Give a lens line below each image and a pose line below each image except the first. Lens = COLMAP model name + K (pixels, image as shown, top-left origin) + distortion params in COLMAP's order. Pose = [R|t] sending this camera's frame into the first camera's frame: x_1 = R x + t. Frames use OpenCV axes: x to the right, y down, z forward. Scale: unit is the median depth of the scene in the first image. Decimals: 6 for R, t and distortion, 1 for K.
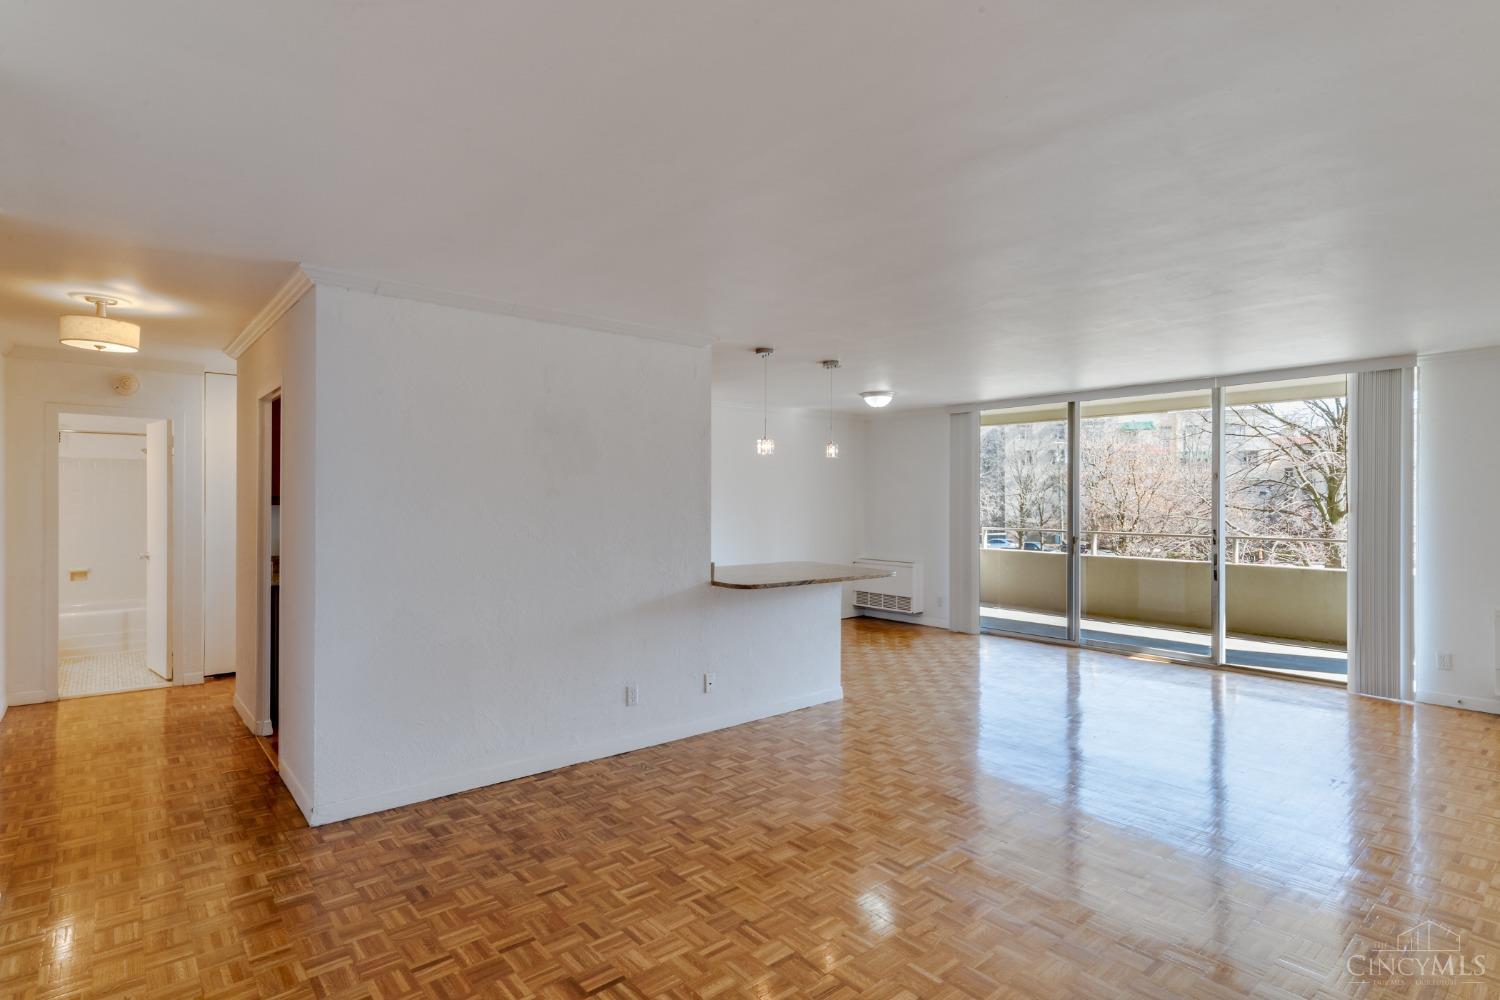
lens RADIAL K [[756.2, 0, 733.9], [0, 756.2, 500.3], [0, 0, 1]] dist [0.011979, 0.000325]
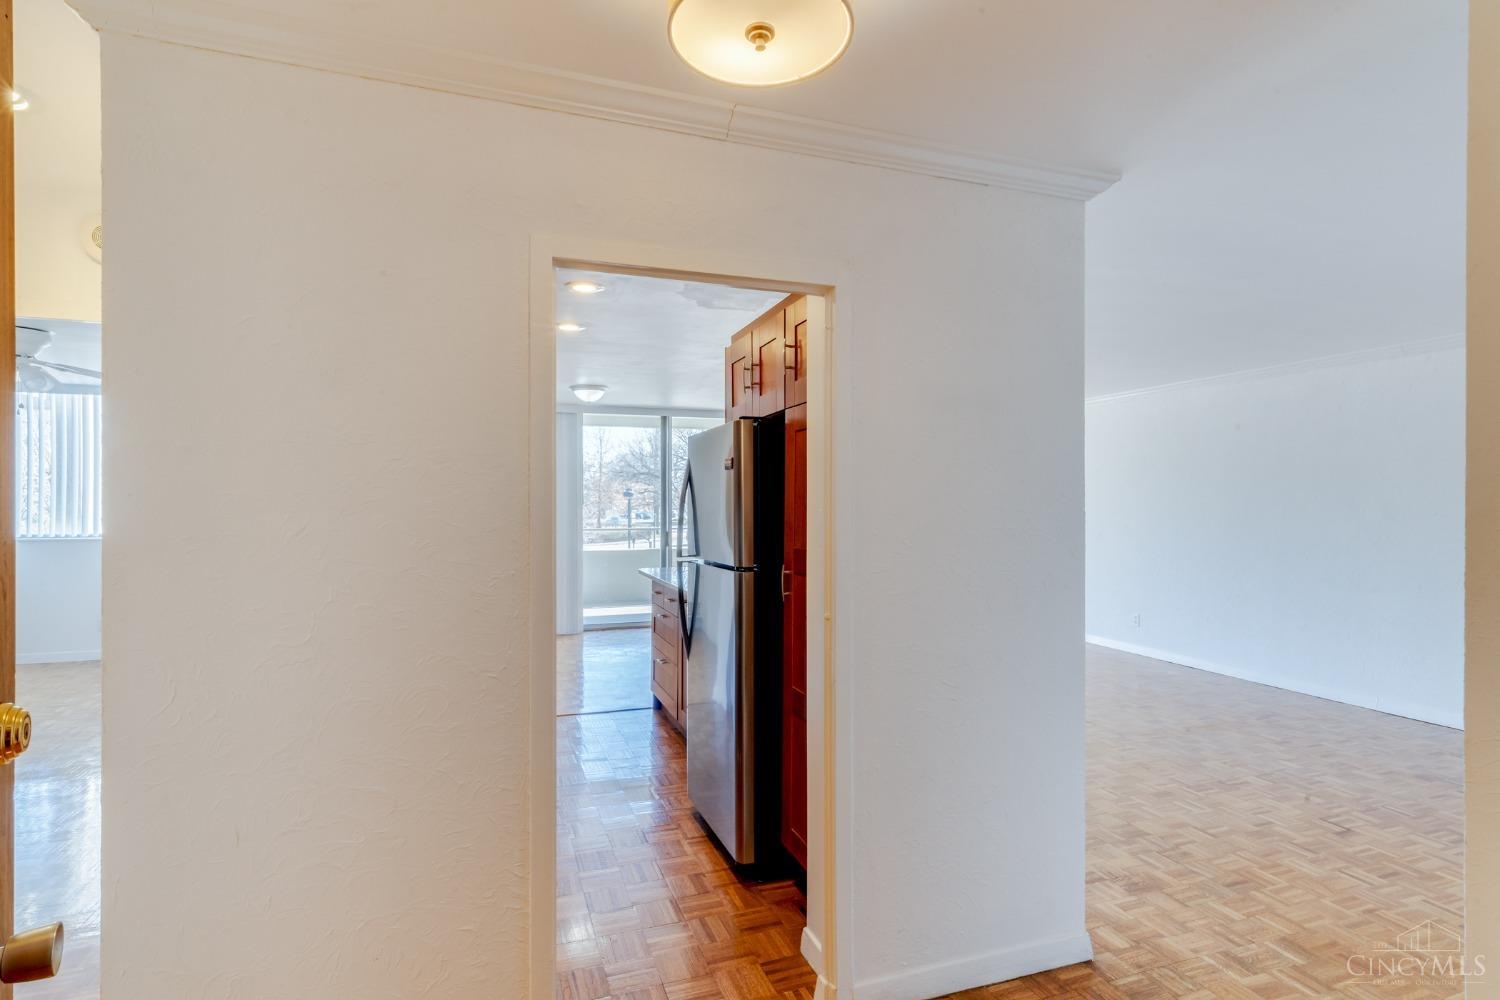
lens RADIAL K [[756.2, 0, 739.9], [0, 756.2, 503.5], [0, 0, 1]] dist [0.011979, 0.000325]
pose [[0.350025, -0.004934, 0.936727, -0.794985], [-0.002115, 0.999979, 0.006057, -0.003159], [-0.936738, -0.004102, 0.350007, 0.626659]]
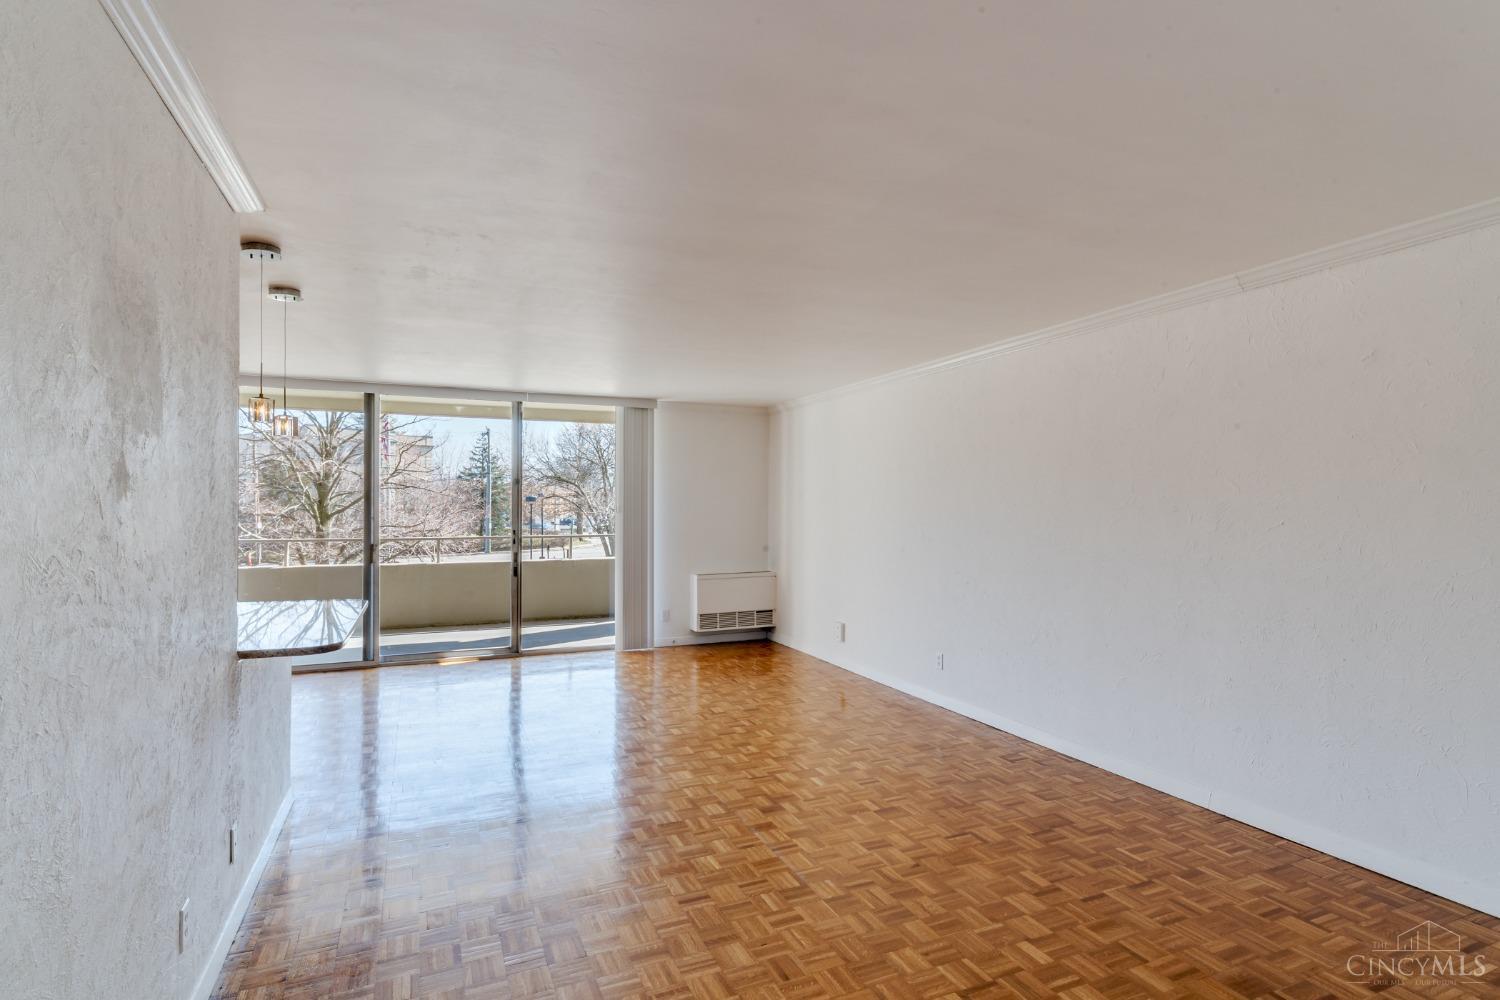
lens RADIAL K [[756.2, 0, 751.8], [0, 756.2, 505.6], [0, 0, 1]] dist [0.011979, 0.000325]
pose [[0.276412, -0.000405, 0.961039, -0.373214], [-0.001159, 0.999999, 0.000755, 0.001654], [-0.961039, -0.001323, 0.276411, 0.420162]]
